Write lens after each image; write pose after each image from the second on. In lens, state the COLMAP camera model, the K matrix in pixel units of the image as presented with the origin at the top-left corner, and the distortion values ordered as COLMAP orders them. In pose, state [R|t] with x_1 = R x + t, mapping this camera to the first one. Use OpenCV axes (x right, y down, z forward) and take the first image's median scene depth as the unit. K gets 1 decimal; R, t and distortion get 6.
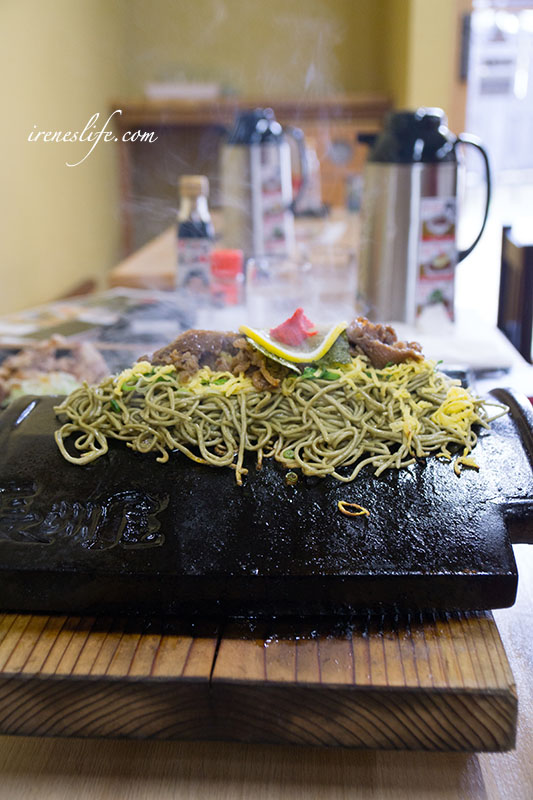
lens RADIAL K [[906.9, 0, 266.5], [0, 906.9, 400.0], [0, 0, 1]] dist [0.145616, 0.009157]
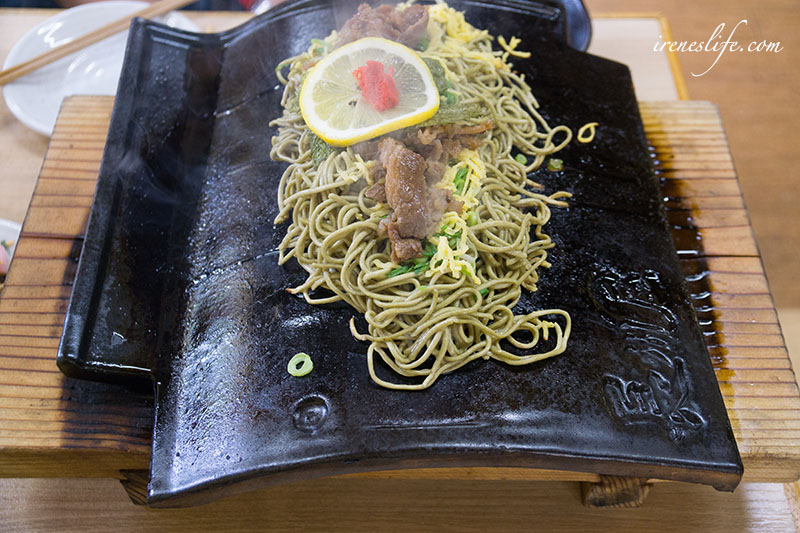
lens RADIAL K [[906.9, 0, 400.0], [0, 906.9, 266.5], [0, 0, 1]] dist [0.145616, 0.009157]
pose [[-0.048572, -0.803272, 0.593629, -0.666576], [0.297930, 0.555624, 0.776222, -0.703044], [-0.953351, 0.214563, 0.212331, 0.954554]]
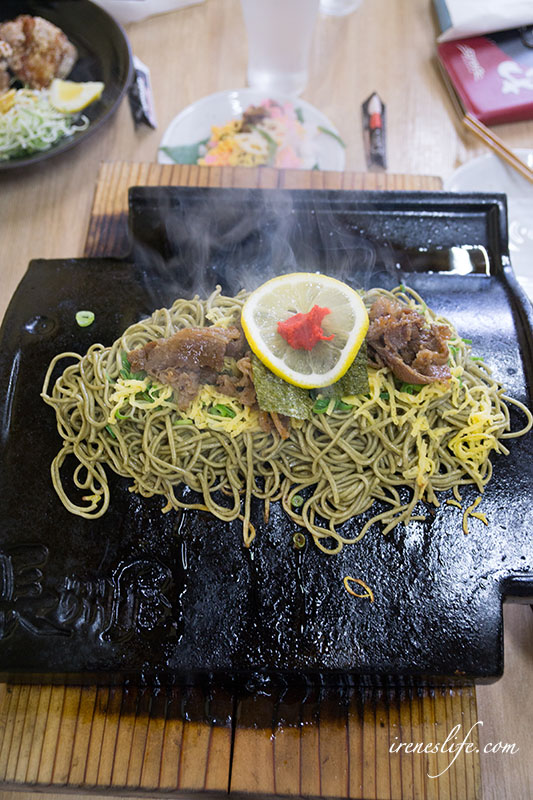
lens RADIAL K [[906.9, 0, 266.5], [0, 906.9, 400.0], [0, 0, 1]] dist [0.145616, 0.009157]
pose [[0.999794, -0.001094, 0.020261, -0.028001], [-0.013271, 0.720087, 0.693757, -0.708262], [-0.015348, -0.693883, 0.719924, 0.378533]]
